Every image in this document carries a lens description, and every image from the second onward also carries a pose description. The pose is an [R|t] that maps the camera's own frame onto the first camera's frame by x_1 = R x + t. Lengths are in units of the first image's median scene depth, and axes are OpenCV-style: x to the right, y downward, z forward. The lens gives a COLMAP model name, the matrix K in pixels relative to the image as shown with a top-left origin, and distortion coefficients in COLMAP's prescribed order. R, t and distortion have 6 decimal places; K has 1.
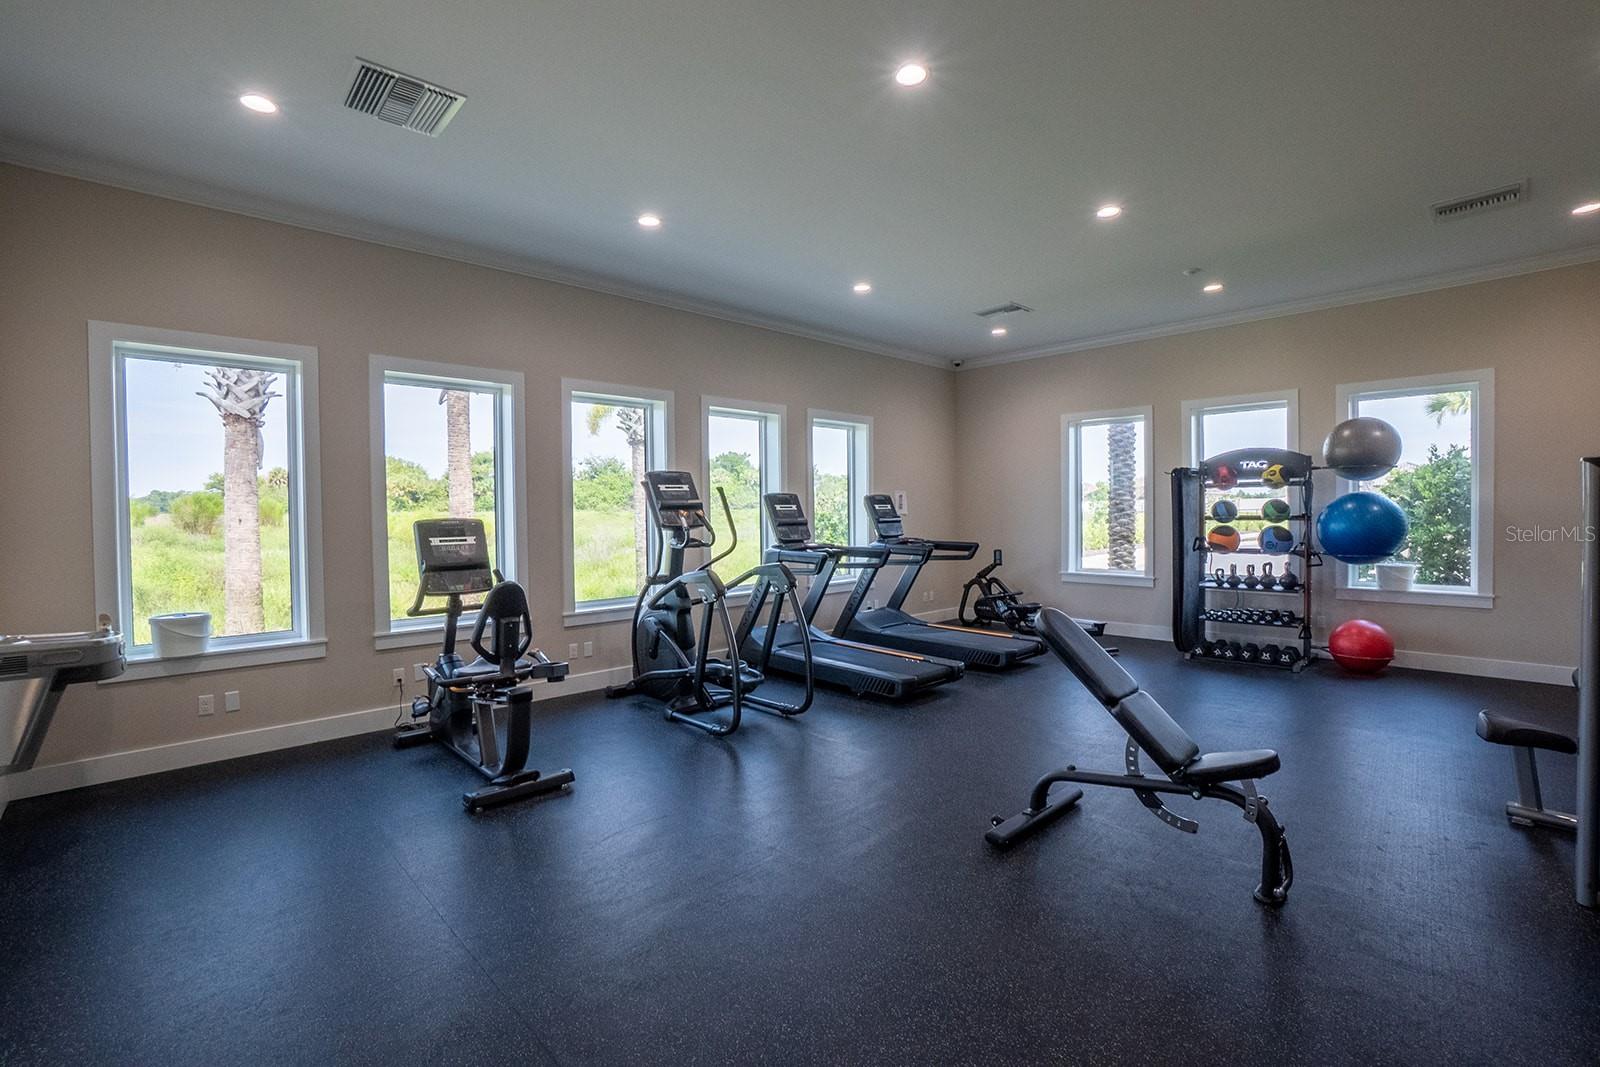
lens RADIAL K [[718.5, 0, 804.4], [0, 718.5, 524.3], [0, 0, 1]] dist [-0.038162, 0.001060]
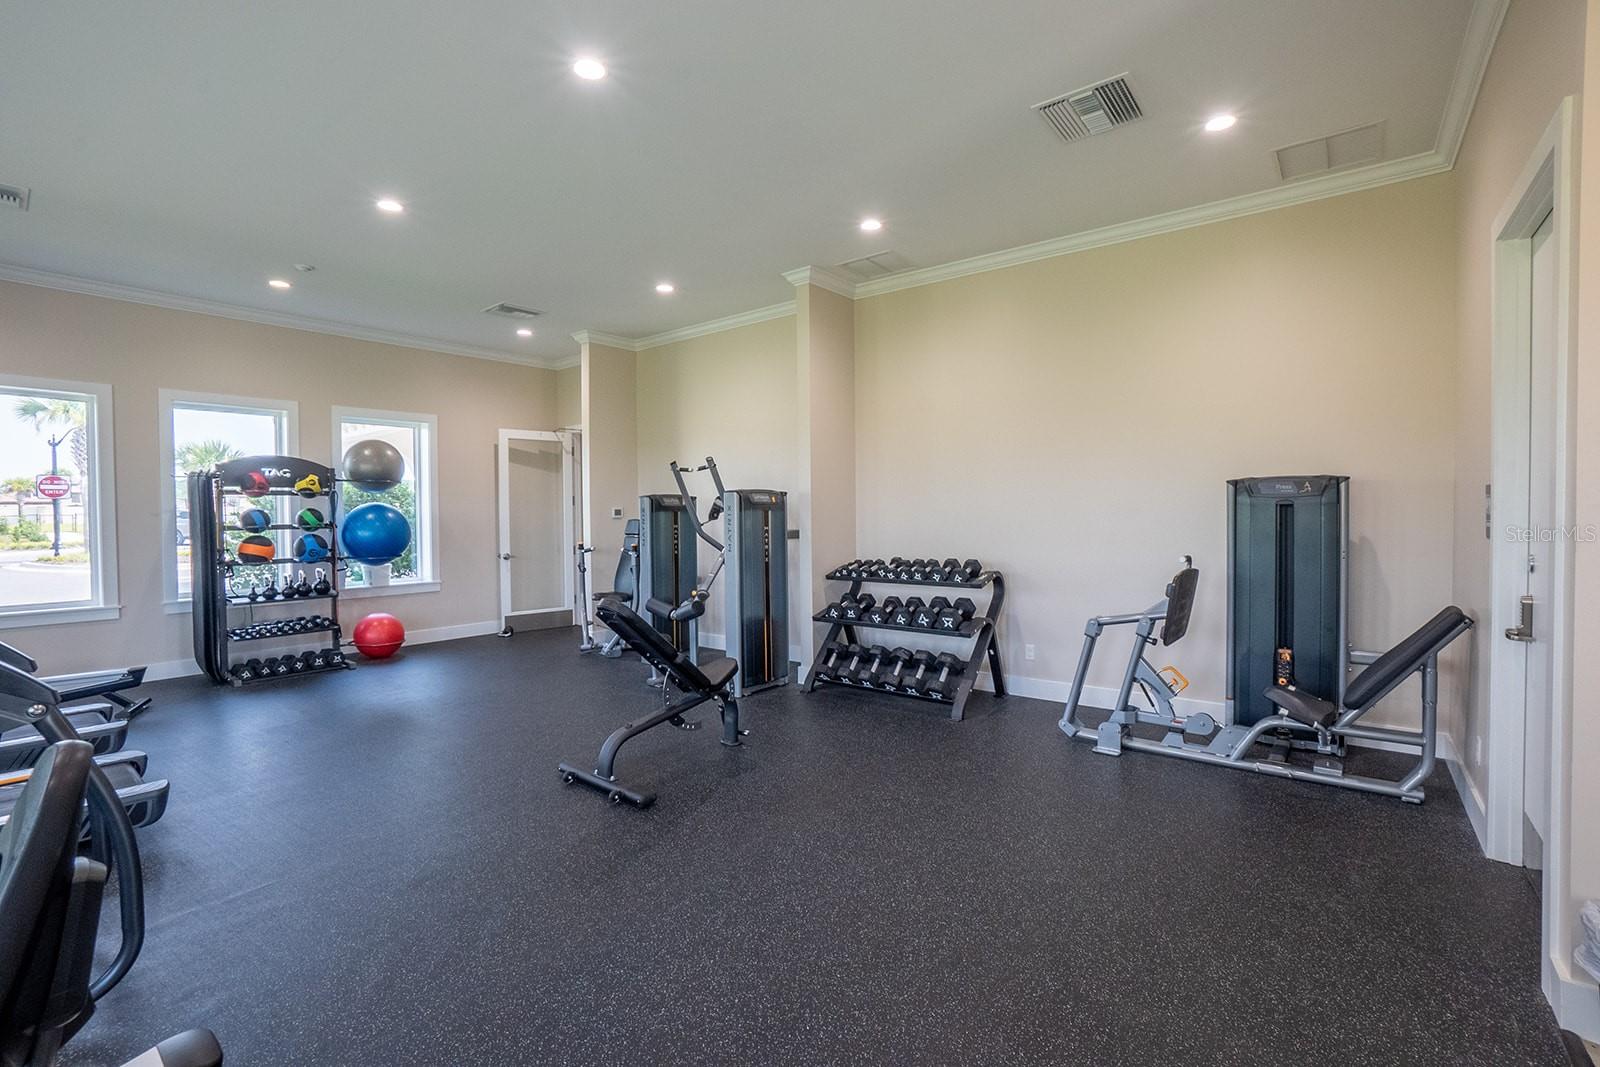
lens RADIAL K [[718.5, 0, 796.6], [0, 718.5, 533.5], [0, 0, 1]] dist [-0.038162, 0.001060]
pose [[-0.150246, -0.015614, 0.988525, -0.446864], [0.023020, 0.999549, 0.019287, -0.002731], [-0.988381, 0.025654, -0.149819, 0.456523]]
